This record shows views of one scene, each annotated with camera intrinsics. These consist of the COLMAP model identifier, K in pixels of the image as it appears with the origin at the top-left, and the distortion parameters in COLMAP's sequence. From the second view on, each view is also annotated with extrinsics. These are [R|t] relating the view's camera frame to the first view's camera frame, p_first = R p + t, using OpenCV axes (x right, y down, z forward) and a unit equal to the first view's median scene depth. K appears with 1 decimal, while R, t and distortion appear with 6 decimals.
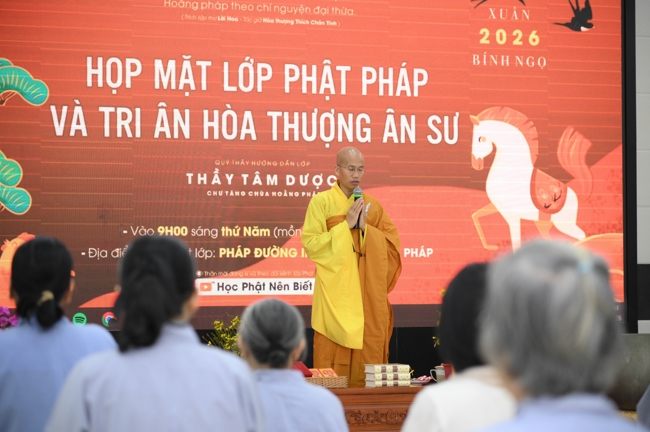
lens RADIAL K [[2154.2, 0, 325.0], [0, 2154.2, 216.0], [0, 0, 1]] dist [0.154547, 0.169647]
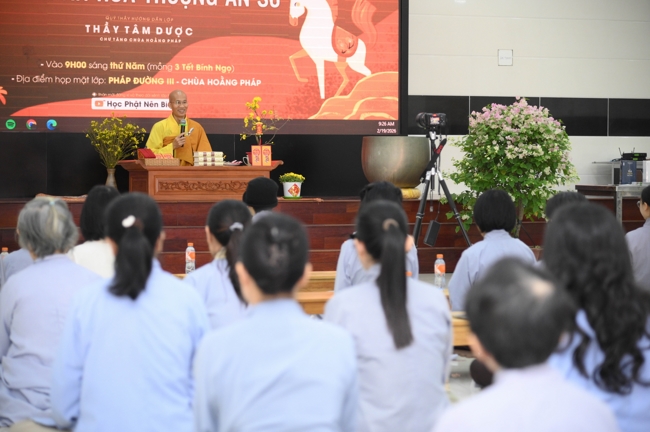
lens RADIAL K [[1894.9, 0, 325.0], [0, 1894.9, 216.0], [0, 0, 1]] dist [0.083010, 0.477578]
pose [[0.999959, 0.008346, -0.003629, 0.101451], [-0.008096, 0.997920, 0.063960, 0.025112], [0.004156, -0.063928, 0.997946, -0.280431]]
